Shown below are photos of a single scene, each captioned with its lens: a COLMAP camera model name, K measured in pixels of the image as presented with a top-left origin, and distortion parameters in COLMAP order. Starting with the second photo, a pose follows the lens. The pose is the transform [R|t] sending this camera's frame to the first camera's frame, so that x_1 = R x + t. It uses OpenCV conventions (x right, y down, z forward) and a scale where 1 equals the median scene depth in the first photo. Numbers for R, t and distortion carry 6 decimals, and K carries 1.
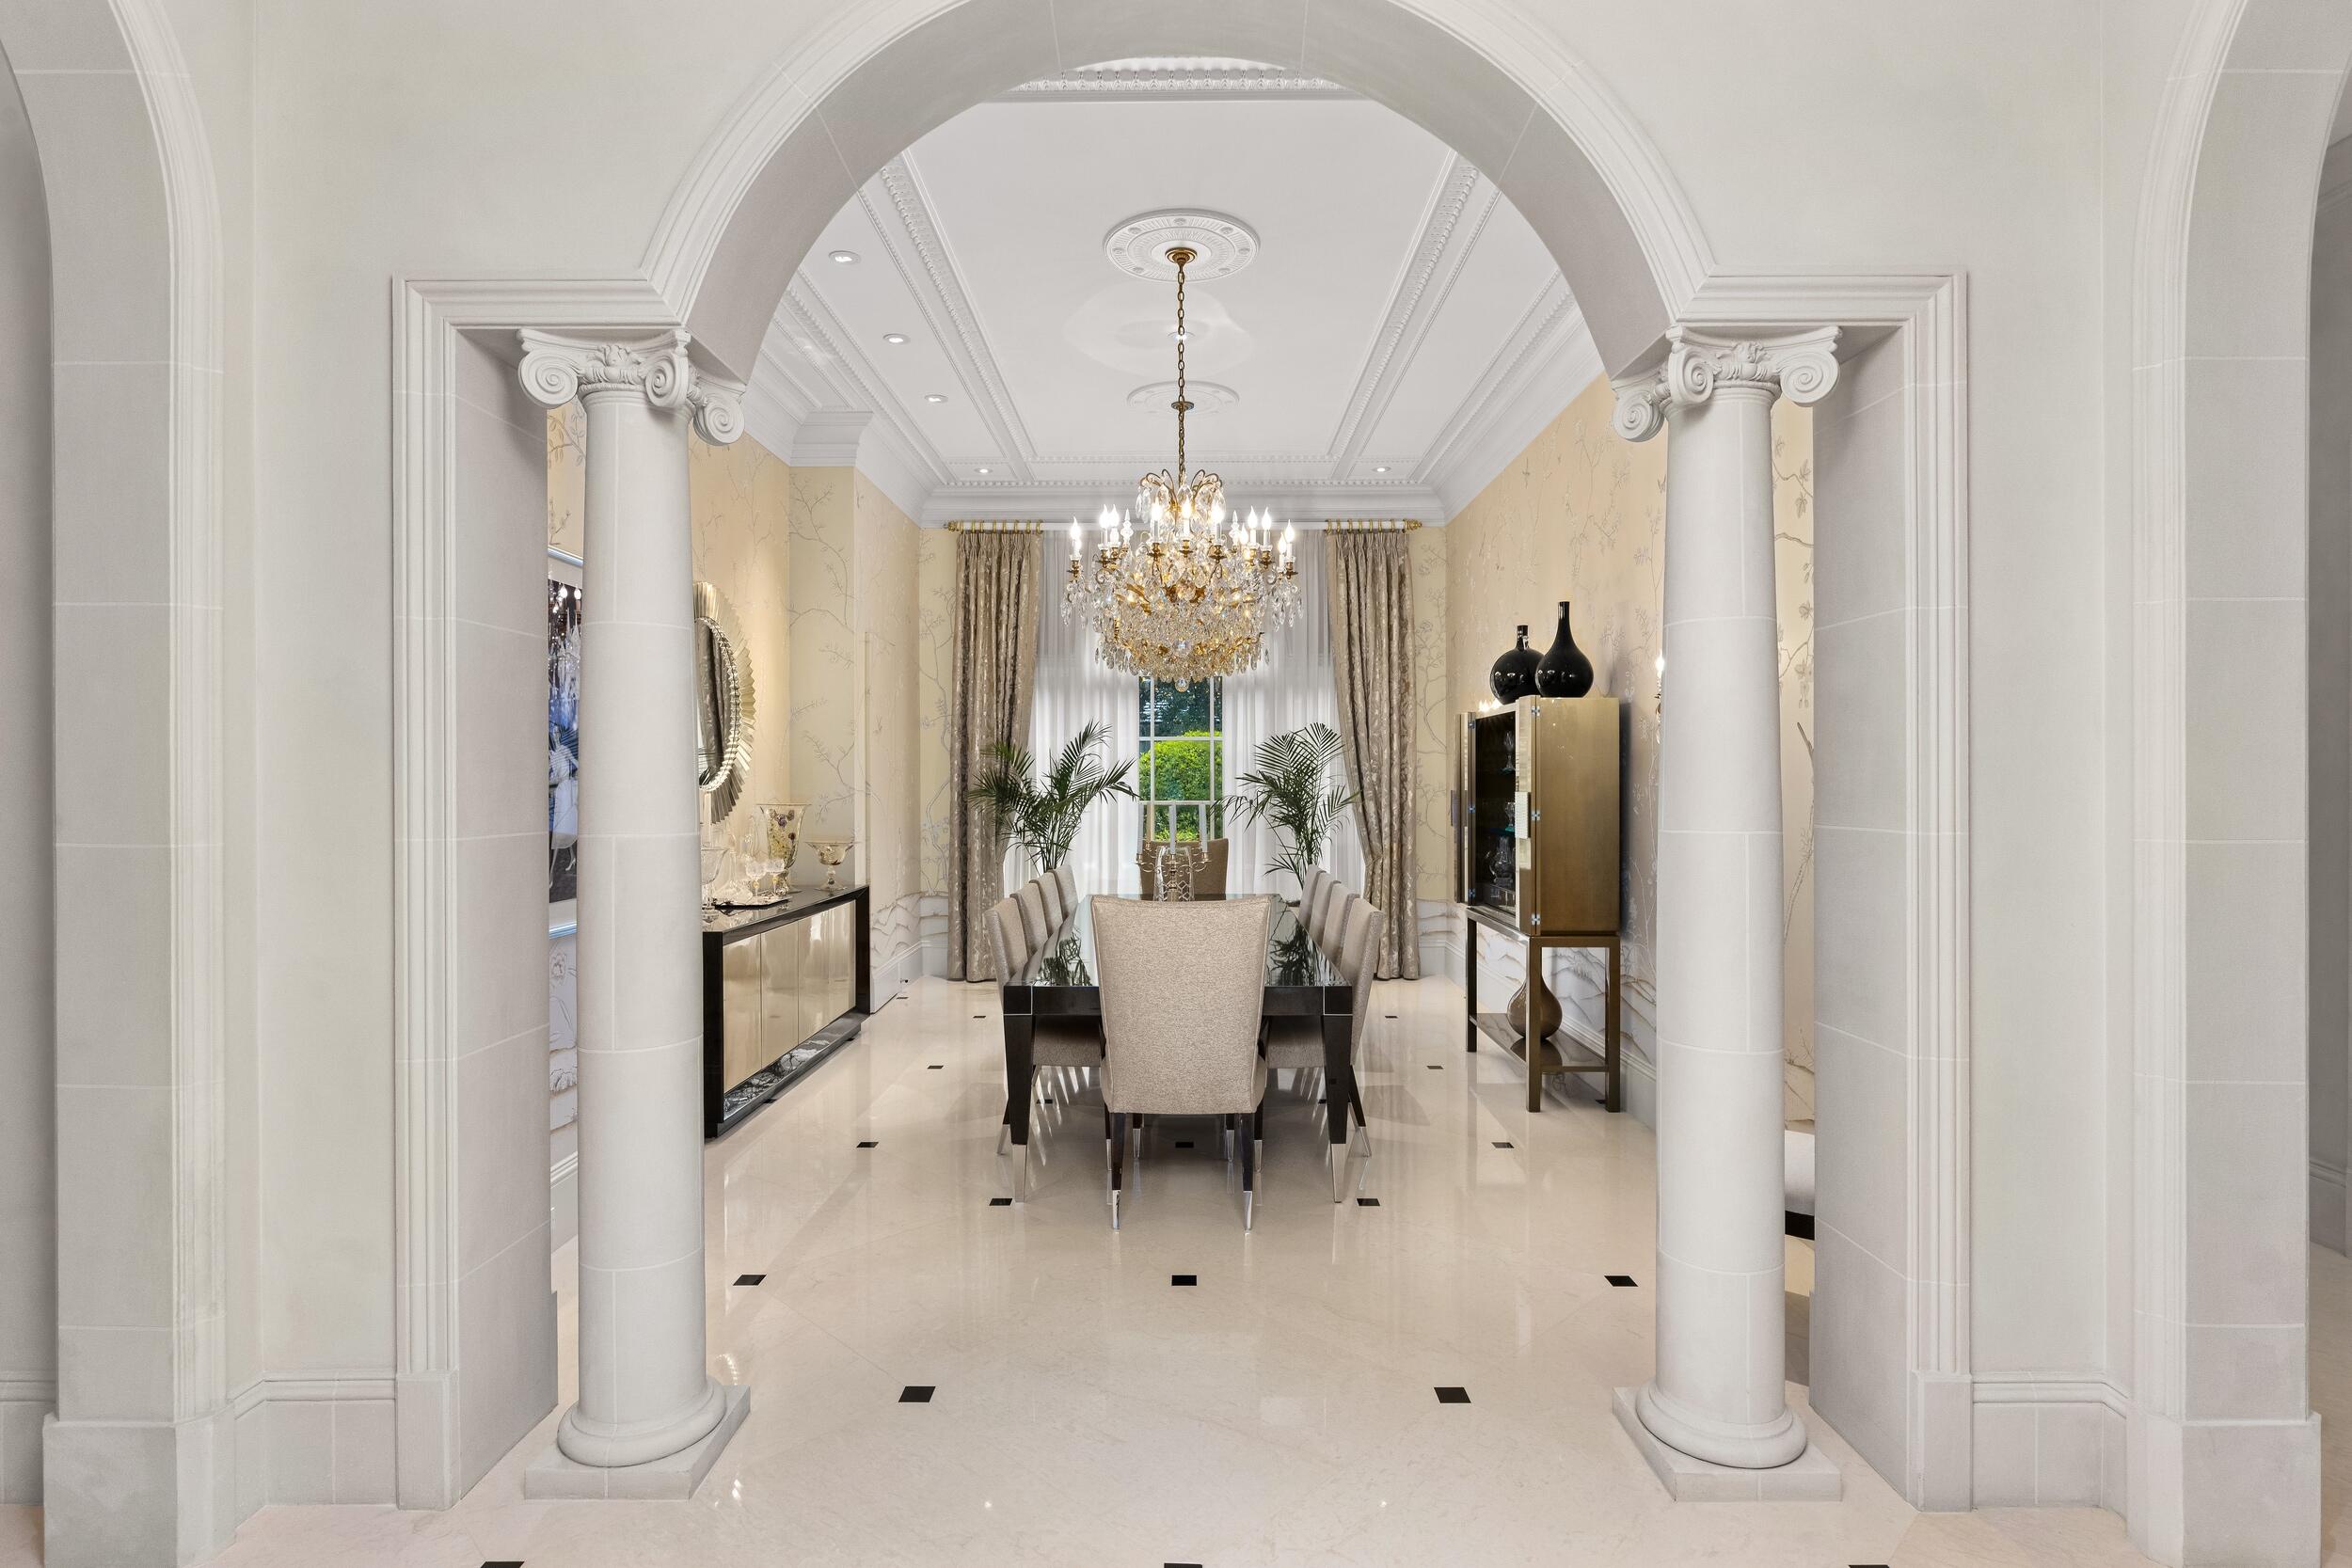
lens RADIAL K [[1179.2, 0, 1176.0], [0, 1179.2, 784.0], [0, 0, 1]] dist [-0.000476, -0.000024]
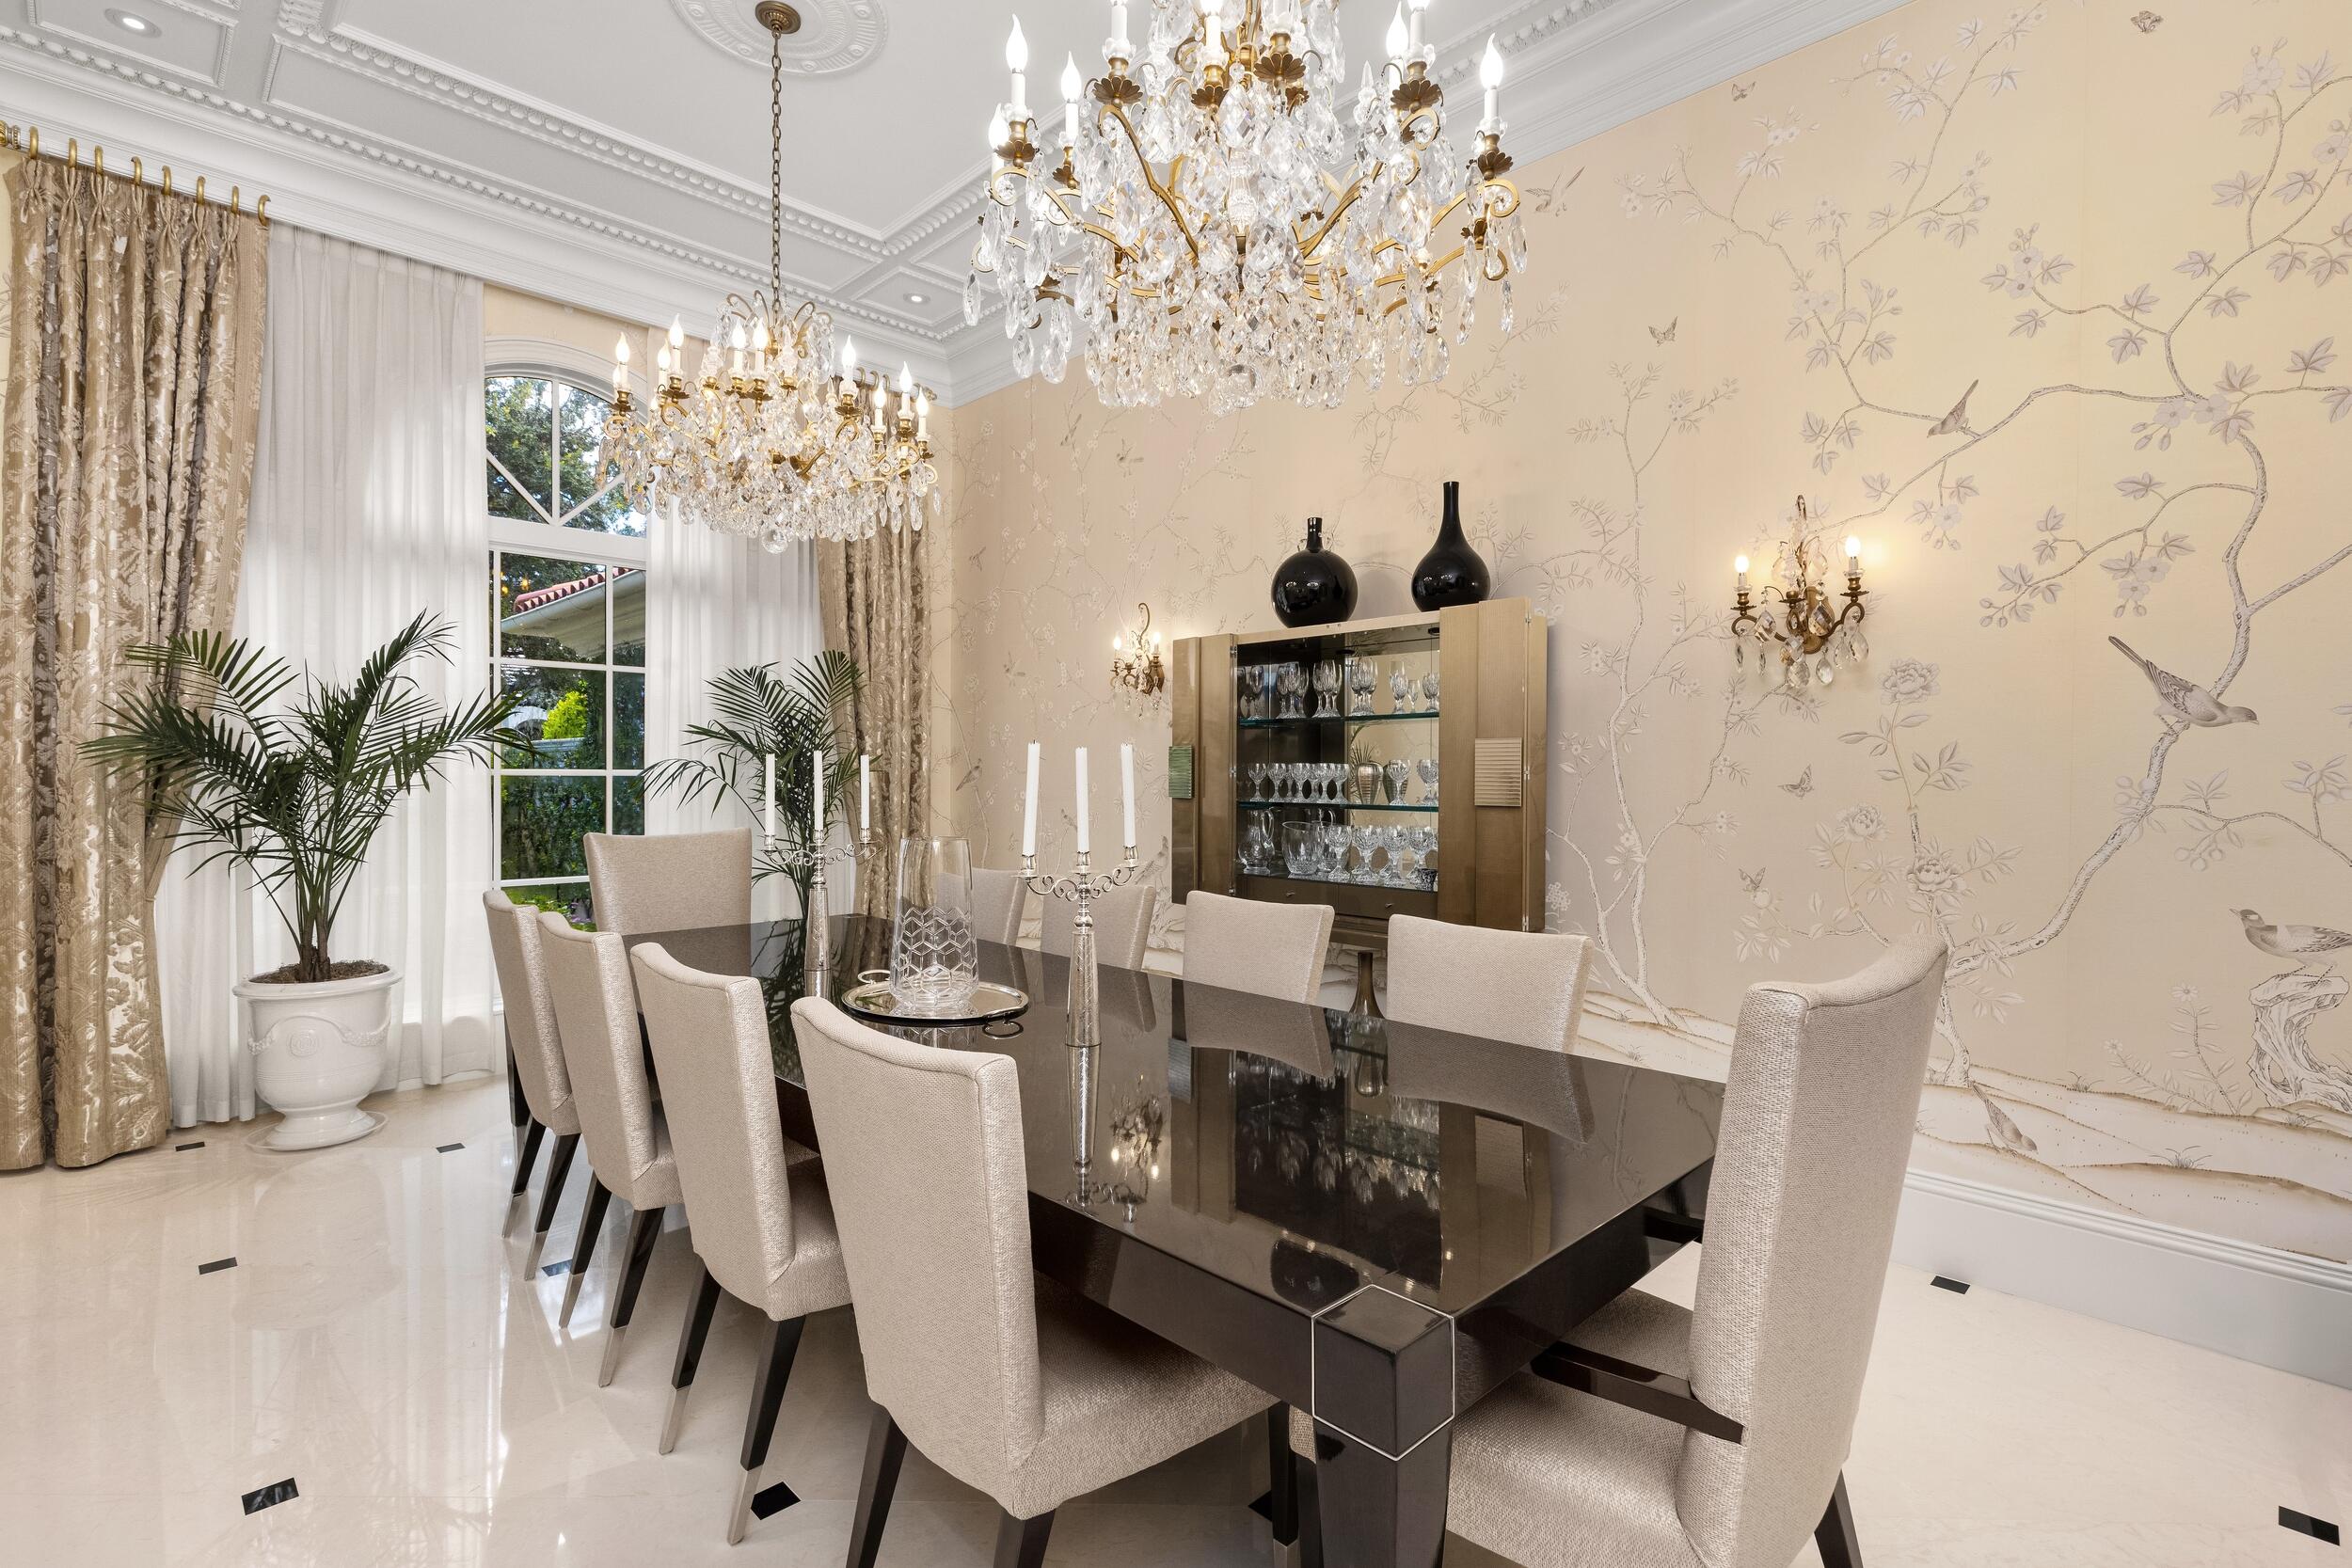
lens RADIAL K [[1102.5, 0, 1176.0], [0, 1102.5, 784.0], [0, 0, 1]] dist [0.009375, -0.001136]
pose [[0.707199, -0.002981, 0.707008, -0.175241], [-0.004755, 0.999948, 0.008972, 0.016286], [-0.706999, -0.009707, 0.707148, 0.402454]]
